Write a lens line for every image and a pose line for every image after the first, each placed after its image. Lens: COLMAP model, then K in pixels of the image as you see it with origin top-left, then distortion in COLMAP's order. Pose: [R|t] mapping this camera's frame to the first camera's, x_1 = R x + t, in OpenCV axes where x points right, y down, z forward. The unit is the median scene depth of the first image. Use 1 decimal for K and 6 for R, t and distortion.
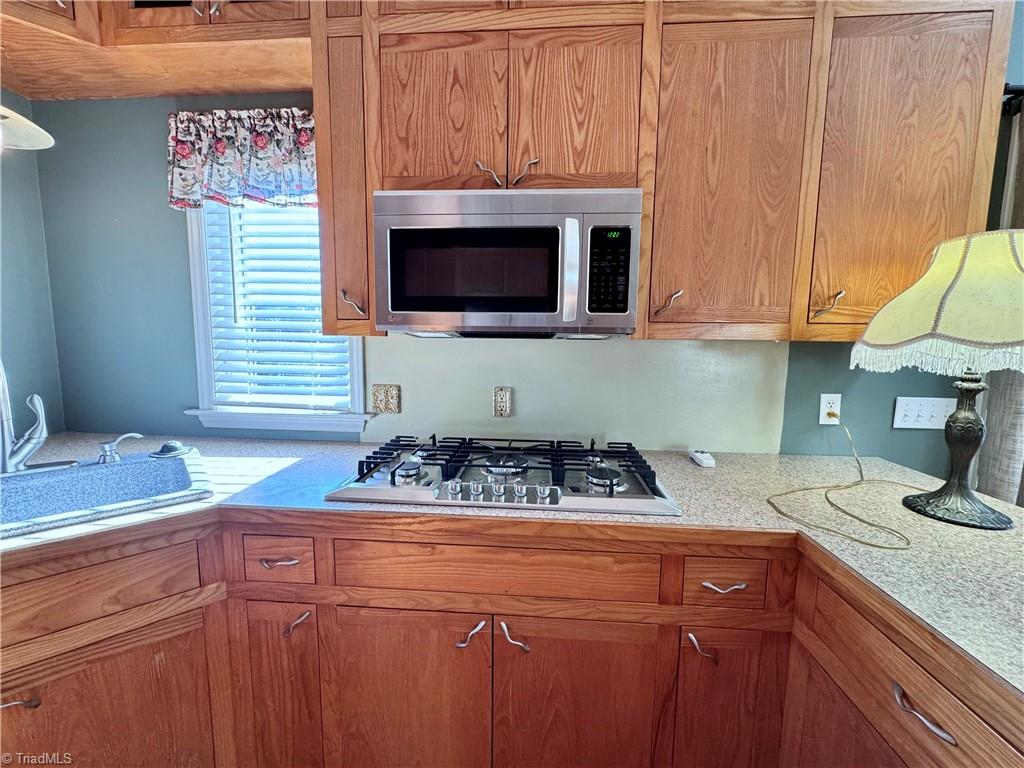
lens RADIAL K [[406.6, 0, 510.9], [0, 406.6, 381.8], [0, 0, 1]] dist [-0.001694, -0.000223]
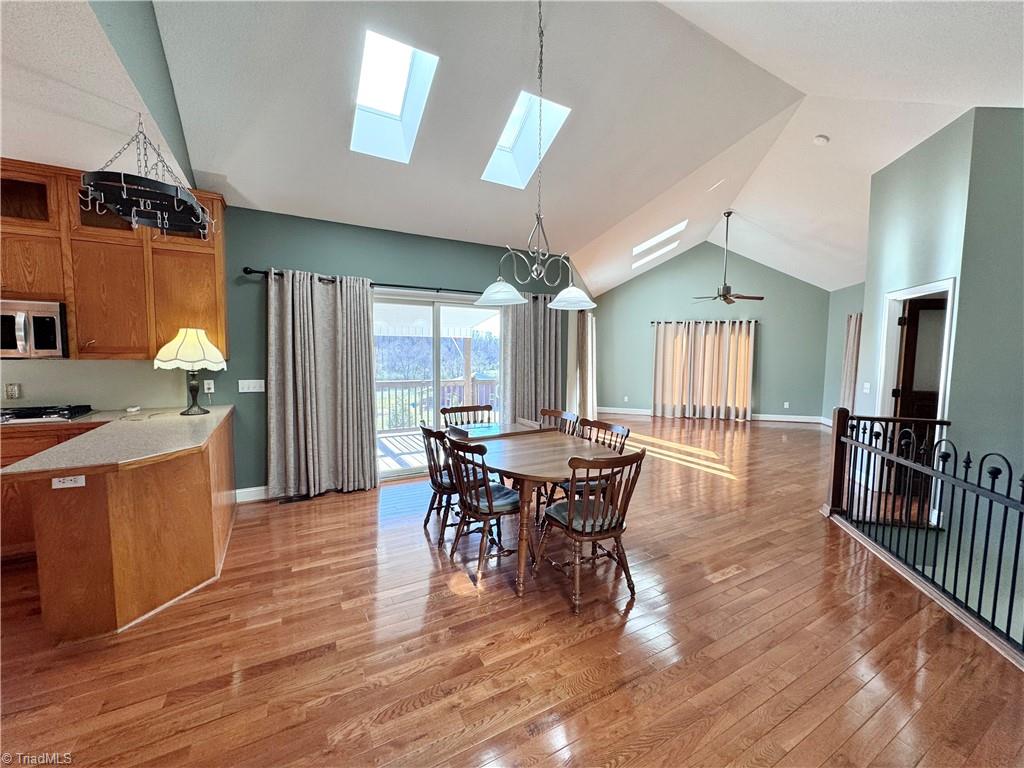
lens RADIAL K [[406.6, 0, 510.9], [0, 406.6, 381.8], [0, 0, 1]] dist [-0.001694, -0.000223]
pose [[0.835824, -0.041767, 0.547406, 1.229452], [0.056062, 0.998383, -0.009423, 0.209839], [-0.546128, 0.038565, 0.836814, -2.605078]]
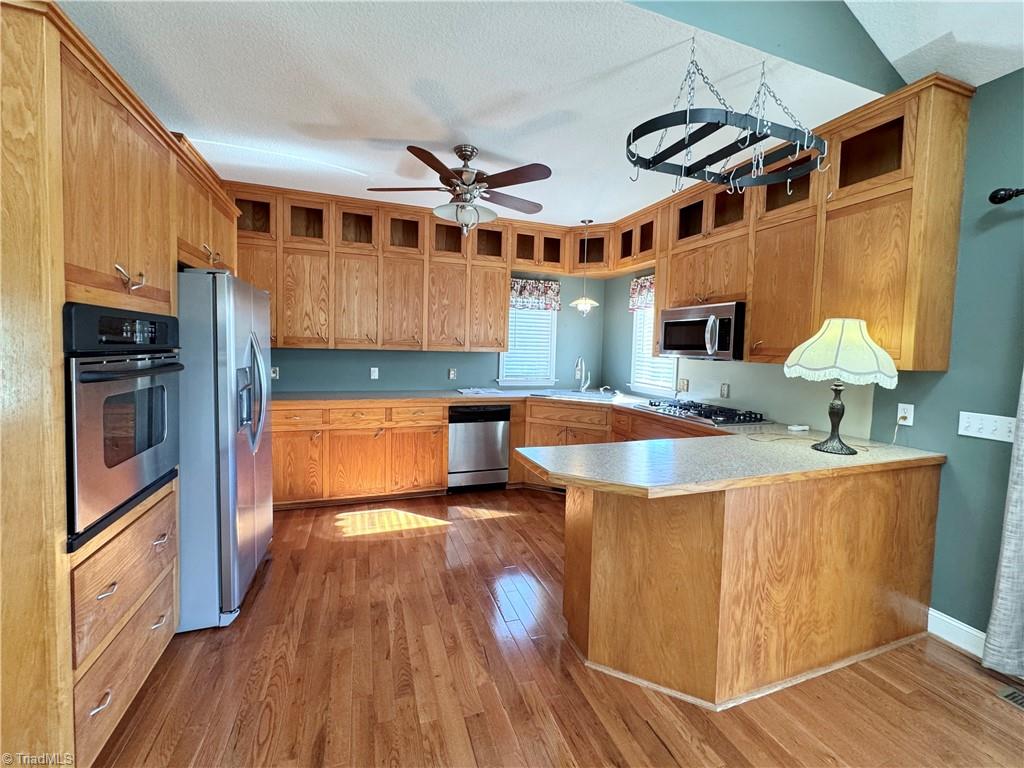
lens RADIAL K [[422.2, 0, 510.4], [0, 422.2, 368.5], [0, 0, 1]] dist [-0.001100, -0.000257]
pose [[0.403284, 0.046348, -0.913900, 2.033305], [-0.118240, 0.992983, -0.001818, 0.095153], [0.907404, 0.108792, 0.405935, -1.200022]]
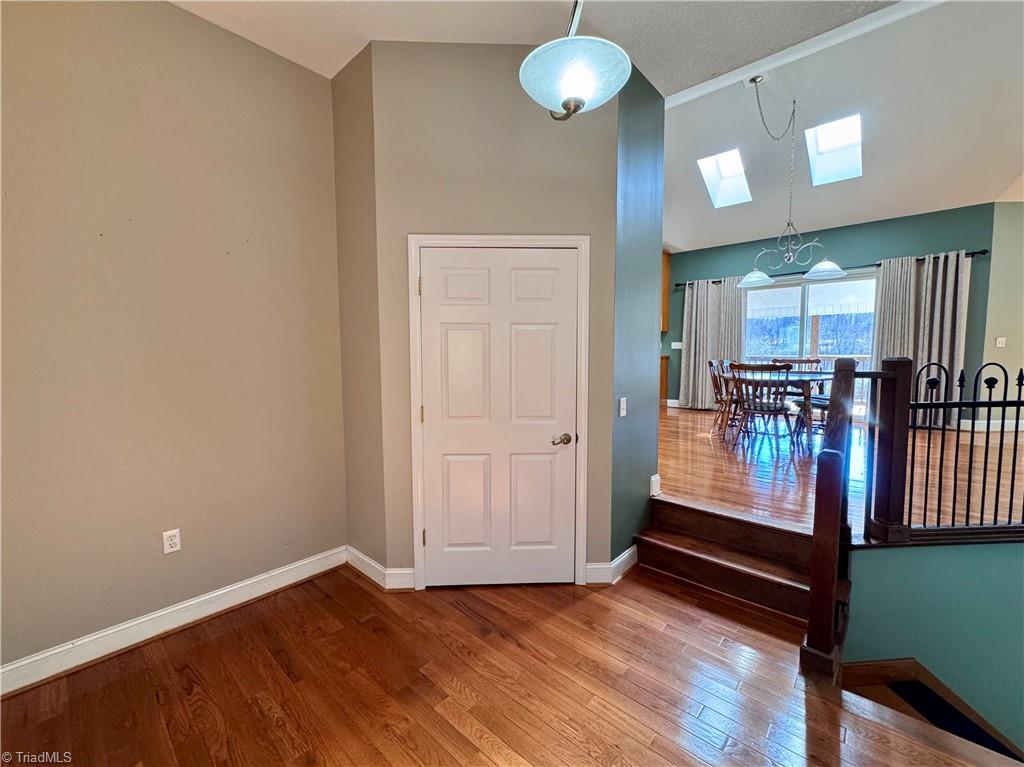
lens RADIAL K [[422.2, 0, 510.4], [0, 422.2, 368.0], [0, 0, 1]] dist [-0.001100, -0.000257]
pose [[0.788425, 0.014055, -0.614971, 3.183276], [-0.061111, 0.996583, -0.055571, 0.923526], [0.612088, 0.081395, 0.786589, -5.190197]]
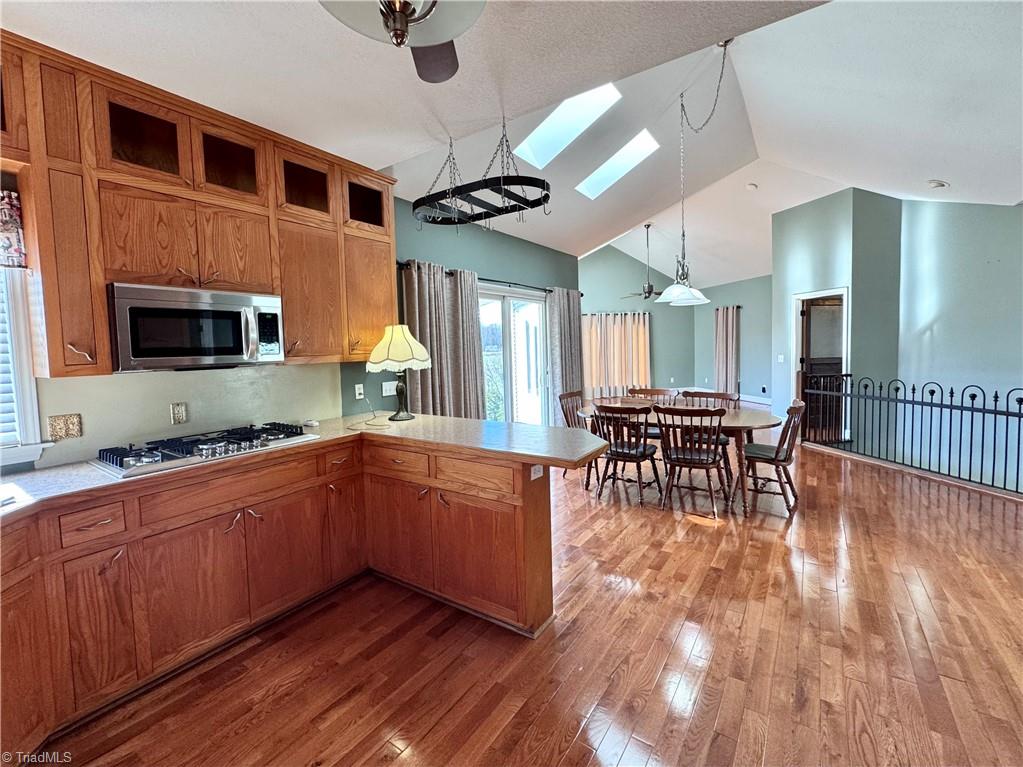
lens RADIAL K [[444.0, 0, 509.0], [0, 444.0, 370.0], [0, 0, 1]] dist [-0.001578, -0.000071]
pose [[0.502337, -0.074308, 0.861473, -1.047391], [0.124314, 0.992157, 0.013091, 0.028829], [-0.855689, 0.100517, 0.507635, -1.109049]]
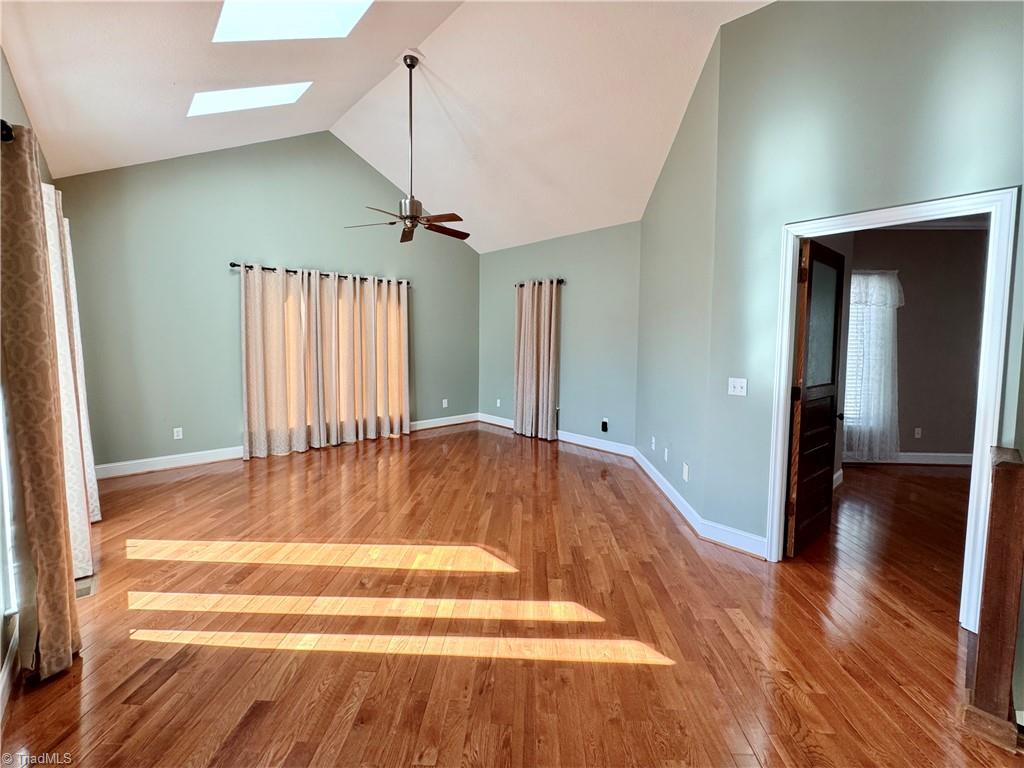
lens RADIAL K [[432.4, 0, 508.4], [0, 432.4, 364.5], [0, 0, 1]] dist [-0.001599, -0.000299]
pose [[-0.023523, -0.071472, 0.997165, 3.775802], [0.093705, 0.992892, 0.073377, -0.000236], [-0.995322, 0.095165, -0.016659, 0.070290]]
